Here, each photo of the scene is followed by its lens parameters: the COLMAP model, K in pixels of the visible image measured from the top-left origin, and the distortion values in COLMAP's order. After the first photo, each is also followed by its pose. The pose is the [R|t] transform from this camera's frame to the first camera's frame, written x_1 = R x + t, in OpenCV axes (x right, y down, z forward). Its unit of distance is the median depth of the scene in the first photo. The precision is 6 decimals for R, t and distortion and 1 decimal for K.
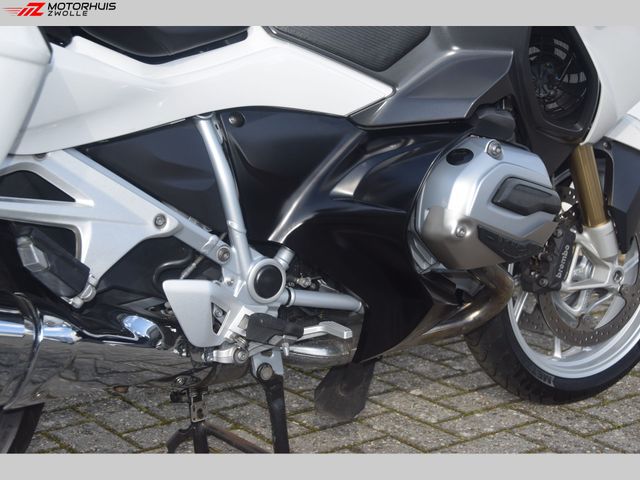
lens RADIAL K [[1056.3, 0, 320.0], [0, 1056.3, 240.0], [0, 0, 1]] dist [0.160601, 0.212114]
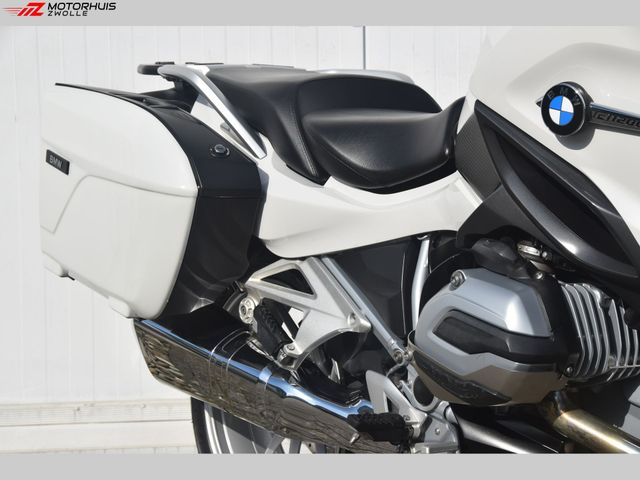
lens RADIAL K [[1937.6, 0, 320.0], [0, 1937.6, 240.0], [0, 0, 1]] dist [0.586974, 1.447777]
pose [[-0.010094, 0.020952, -0.999730, 1.940233], [-0.159943, 0.986874, 0.022298, -0.141594], [0.987075, 0.160125, -0.006610, 0.886783]]
